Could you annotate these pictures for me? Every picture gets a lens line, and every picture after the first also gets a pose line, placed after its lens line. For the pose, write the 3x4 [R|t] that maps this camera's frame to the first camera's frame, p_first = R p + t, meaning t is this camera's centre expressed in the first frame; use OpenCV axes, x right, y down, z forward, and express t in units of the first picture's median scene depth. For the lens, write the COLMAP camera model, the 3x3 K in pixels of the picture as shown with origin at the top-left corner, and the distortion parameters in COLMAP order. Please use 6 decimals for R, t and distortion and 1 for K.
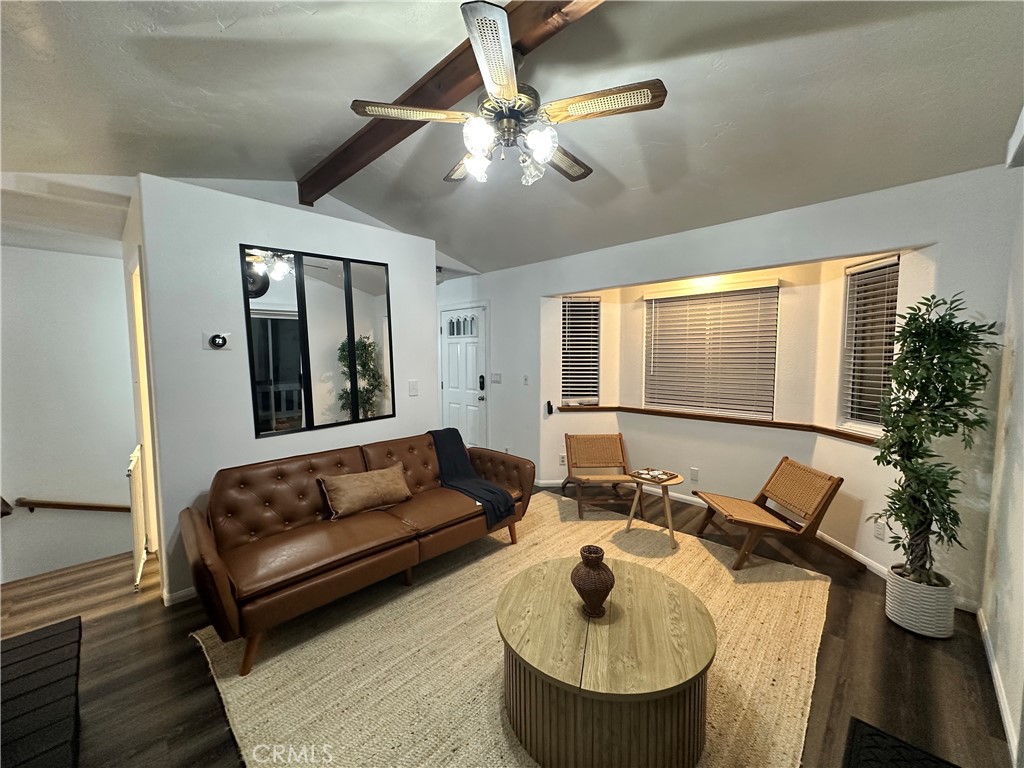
lens RADIAL K [[413.7, 0, 511.0], [0, 413.7, 380.2], [0, 0, 1]] dist [-0.001736, -0.000513]
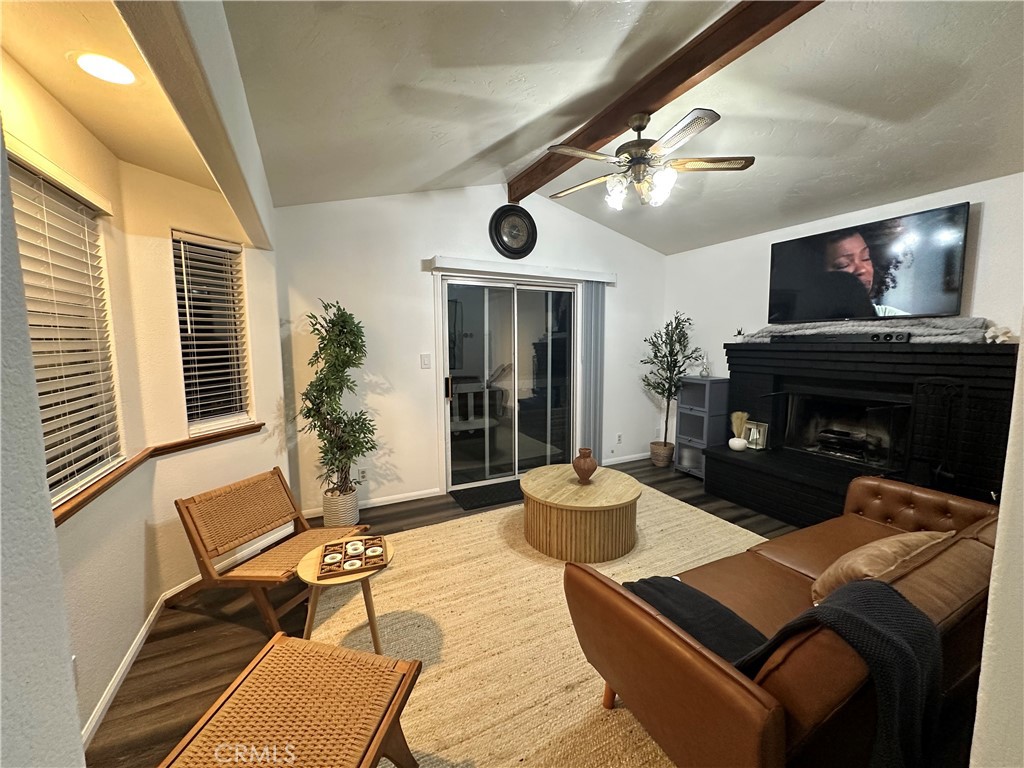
lens RADIAL K [[413.7, 0, 514.2], [0, 413.7, 381.5], [0, 0, 1]] dist [-0.001736, -0.000513]
pose [[-0.948751, -0.019031, 0.315450, -0.026397], [0.033621, 0.986442, 0.160632, -0.066522], [-0.314230, 0.163006, -0.935248, 1.099672]]
